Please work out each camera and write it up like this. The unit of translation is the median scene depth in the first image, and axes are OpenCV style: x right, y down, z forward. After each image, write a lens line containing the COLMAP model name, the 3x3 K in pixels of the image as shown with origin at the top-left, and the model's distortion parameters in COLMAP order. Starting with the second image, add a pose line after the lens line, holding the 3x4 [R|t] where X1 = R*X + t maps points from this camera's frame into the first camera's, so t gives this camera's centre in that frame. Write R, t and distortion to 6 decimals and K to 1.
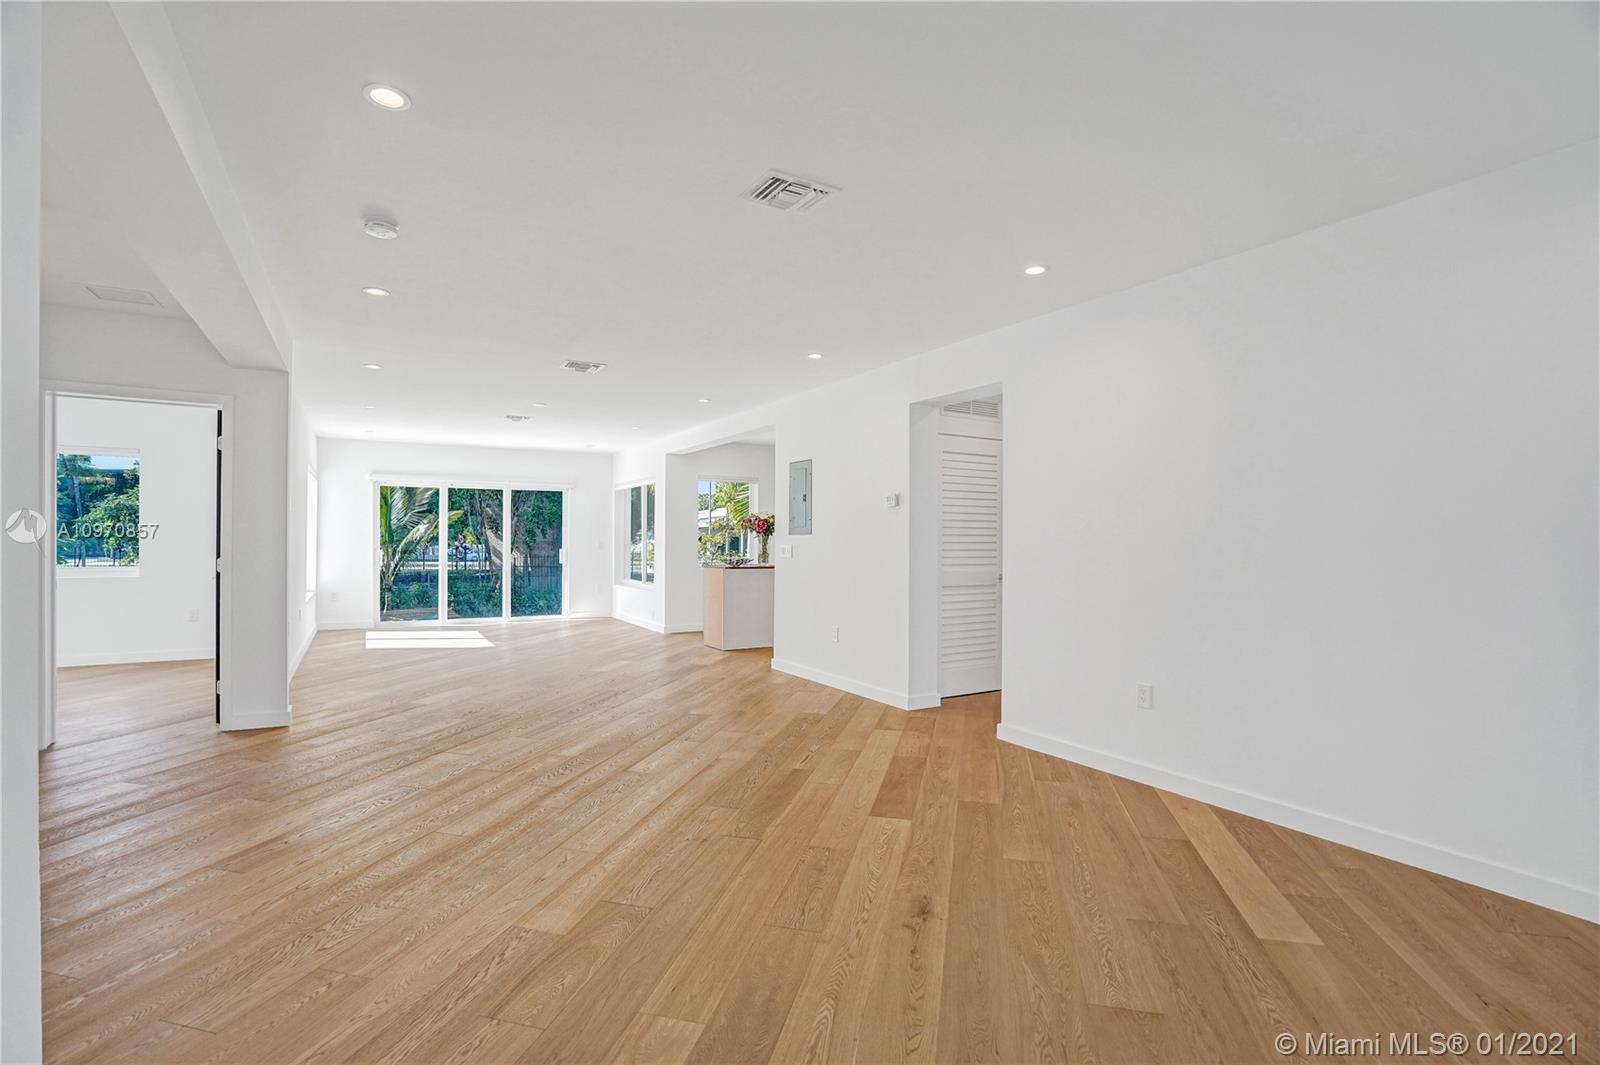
lens RADIAL K [[740.7, 0, 800.5], [0, 740.7, 526.9], [0, 0, 1]] dist [-0.032459, 0.007262]
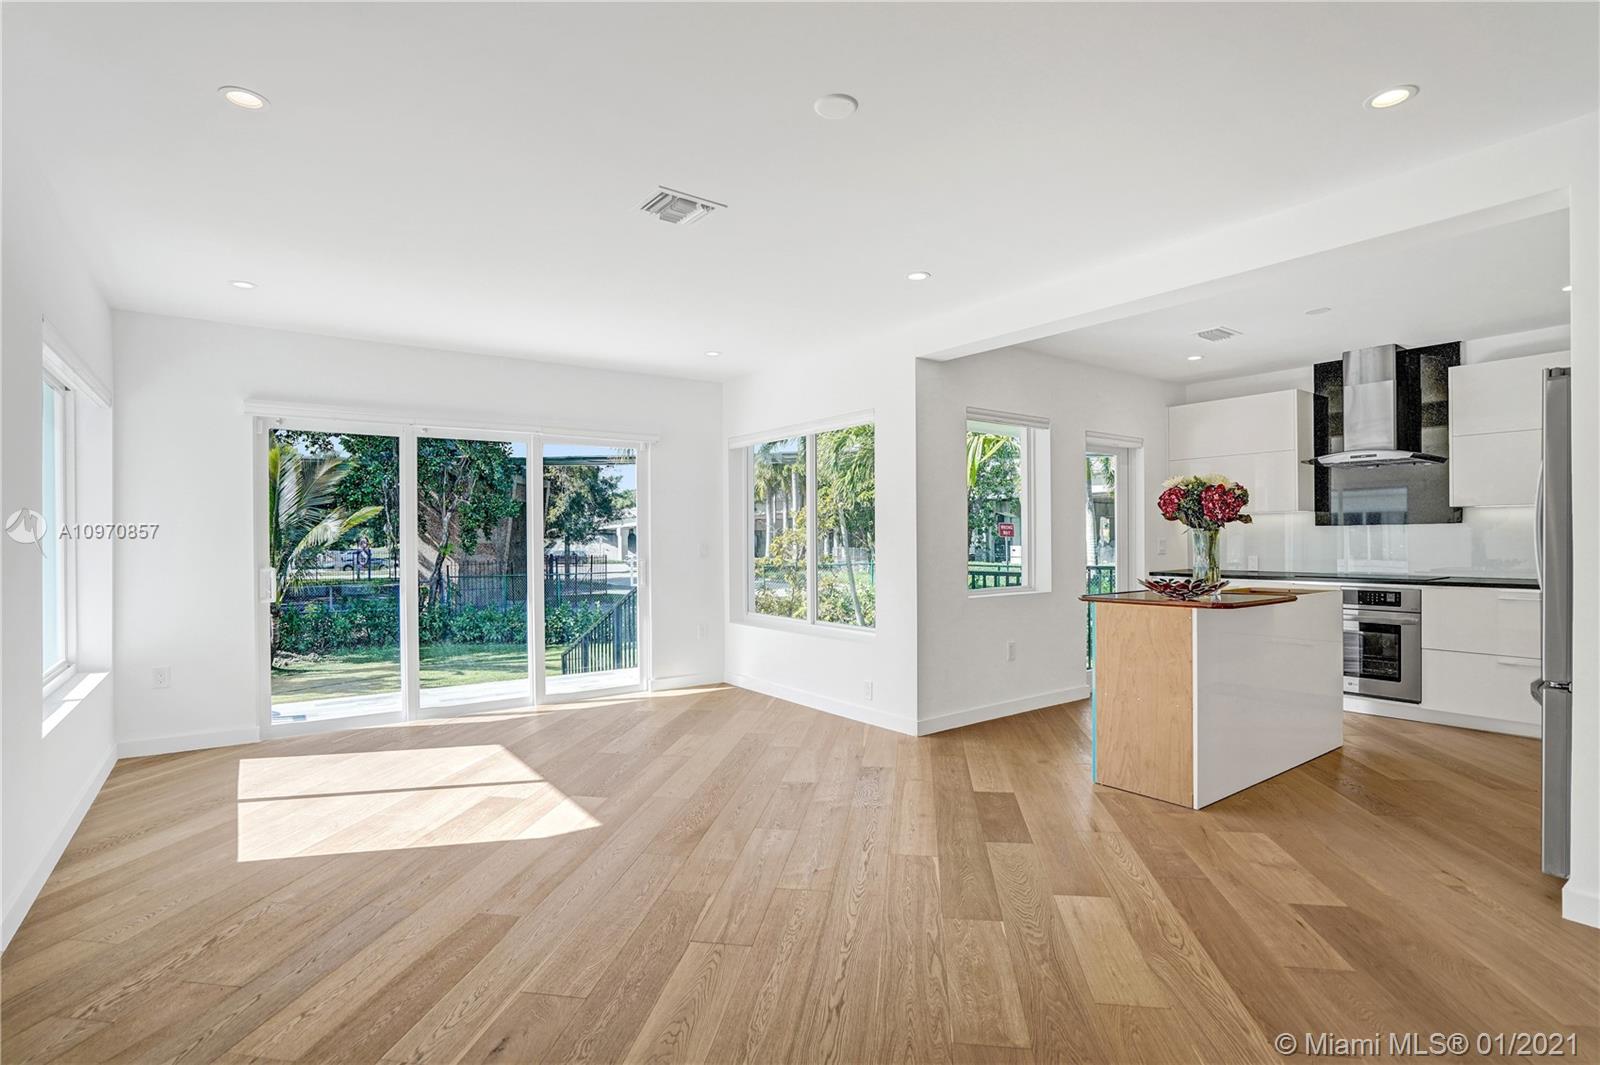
lens RADIAL K [[777.8, 0, 805.5], [0, 777.8, 536.1], [0, 0, 1]] dist [-0.034399, 0.007043]
pose [[0.995134, -0.008352, 0.098177, -0.268832], [0.007053, 0.999883, 0.013570, 0.007872], [-0.098279, -0.012812, 0.995076, 0.458729]]
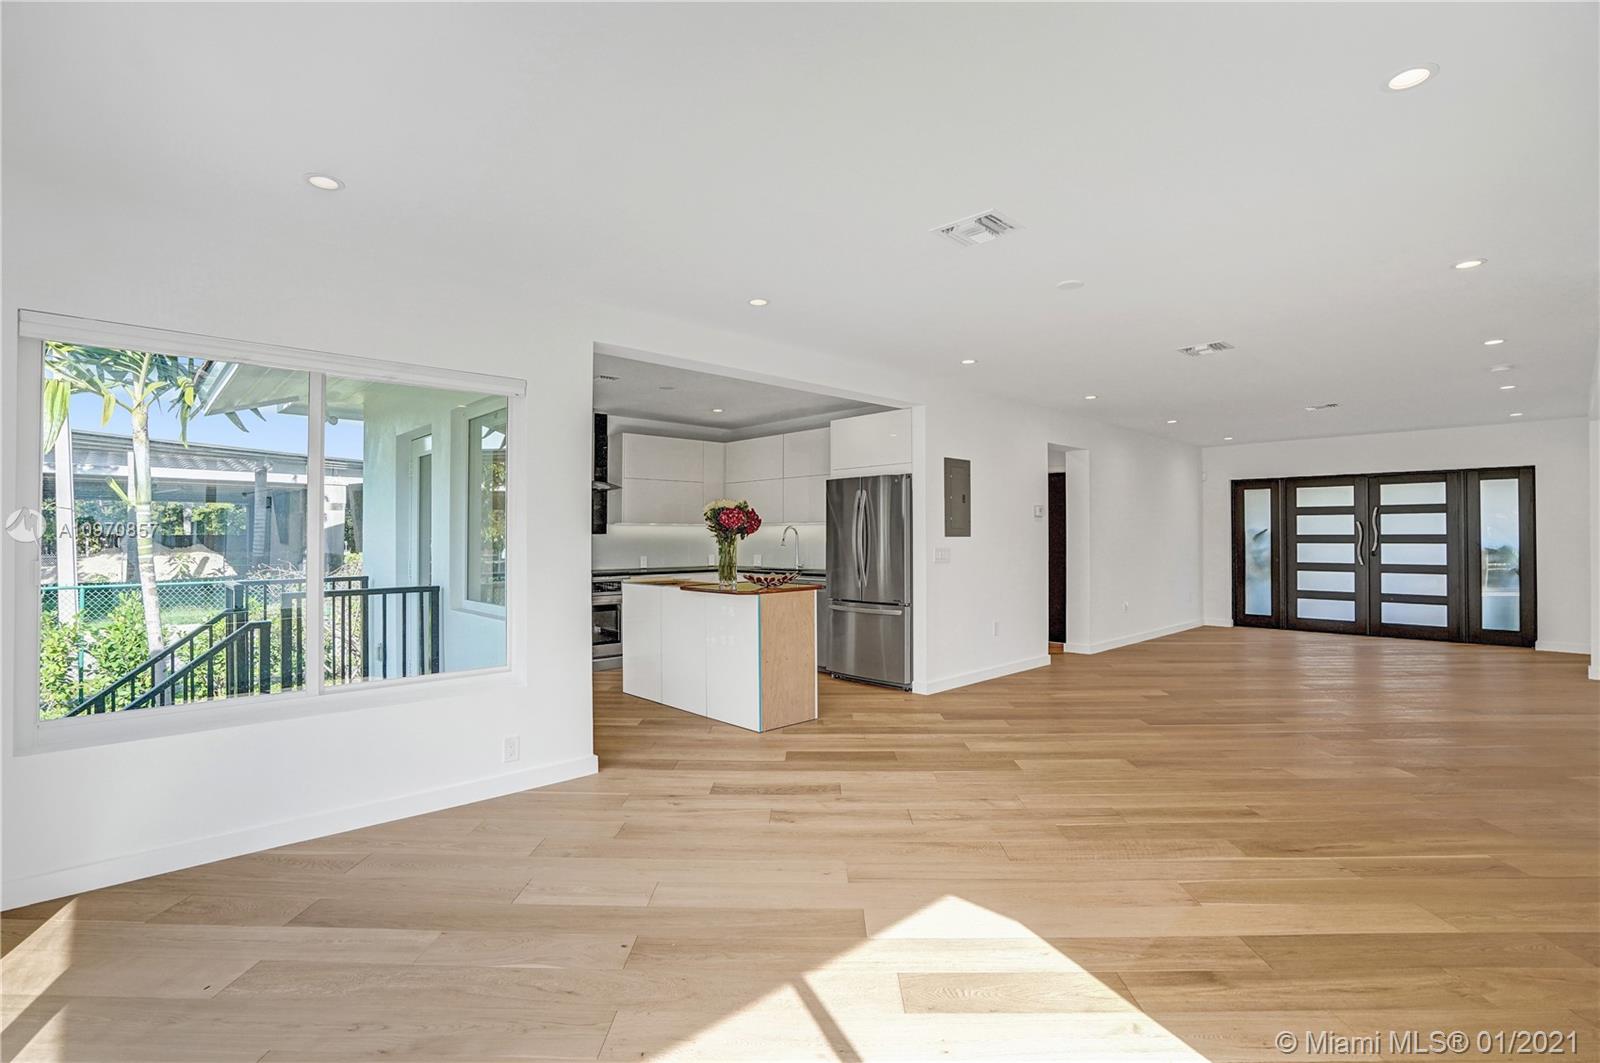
lens RADIAL K [[740.7, 0, 809.5], [0, 740.7, 527.9], [0, 0, 1]] dist [-0.032459, 0.007262]
pose [[-0.233468, 0.011150, 0.972300, -0.539785], [-0.016410, 0.999747, -0.015405, 0.010590], [-0.972226, -0.019552, -0.233226, 0.868582]]
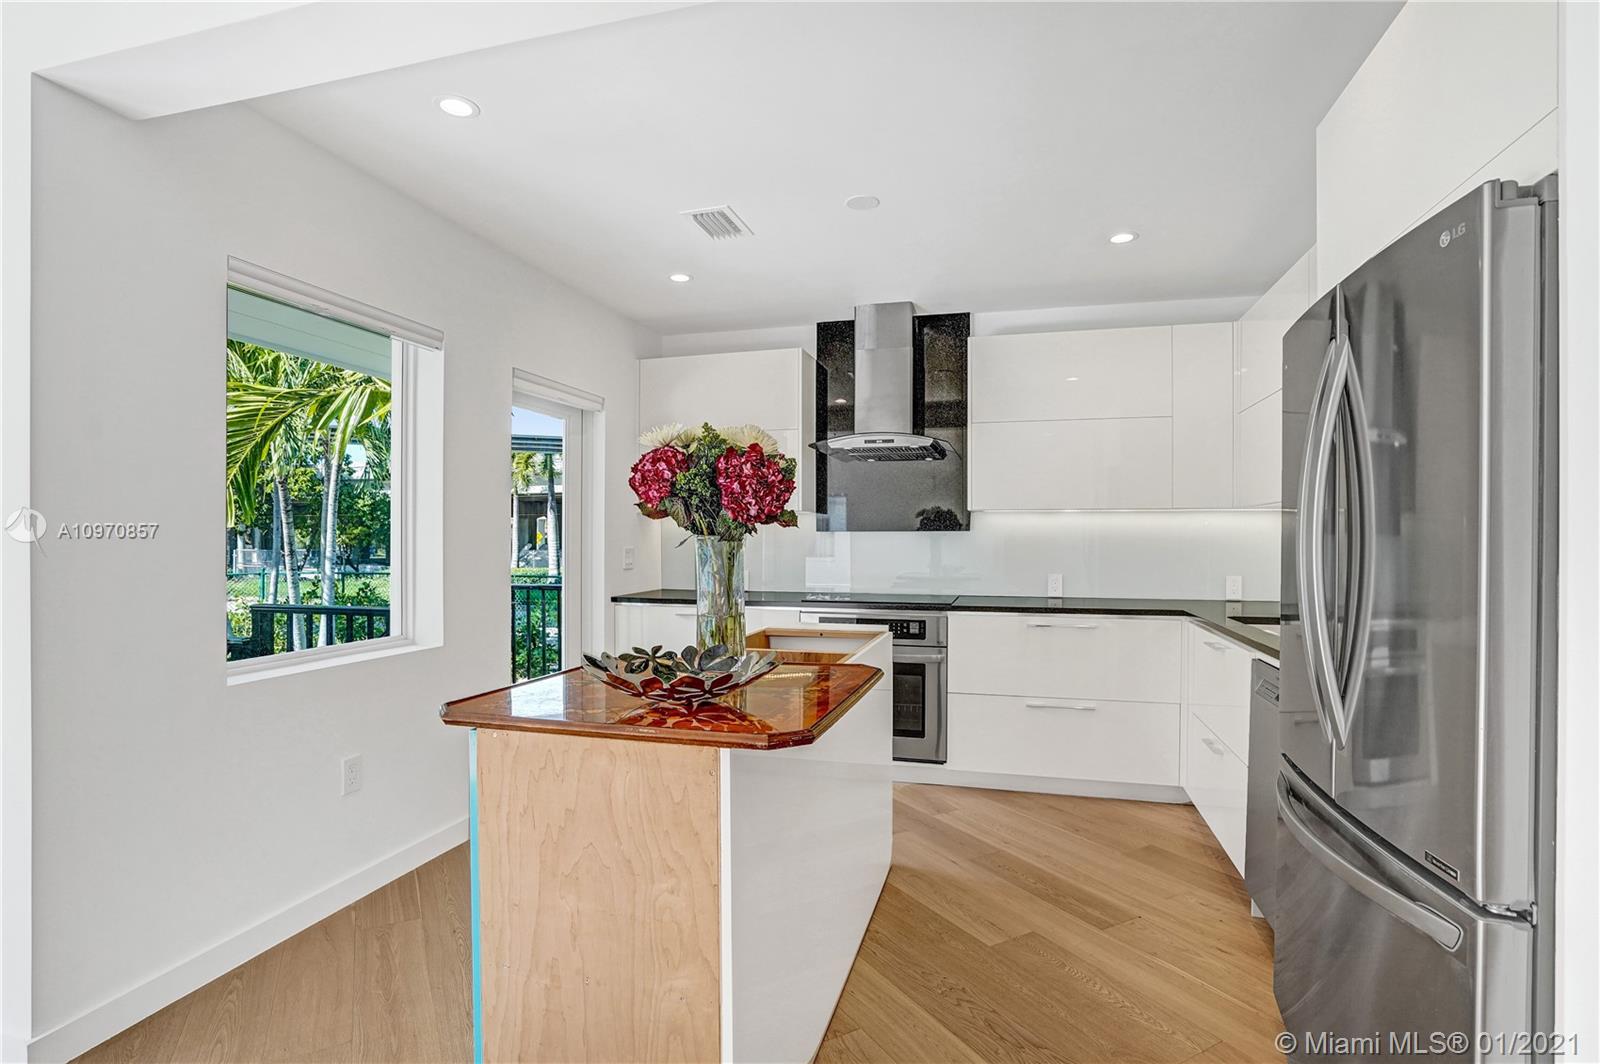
lens RADIAL K [[777.8, 0, 797.9], [0, 777.8, 540.0], [0, 0, 1]] dist [-0.034399, 0.007043]
pose [[0.729656, -0.002861, 0.683808, -0.154949], [-0.010364, 0.999830, 0.015242, 0.008563], [-0.683736, -0.018208, 0.729502, 0.659157]]
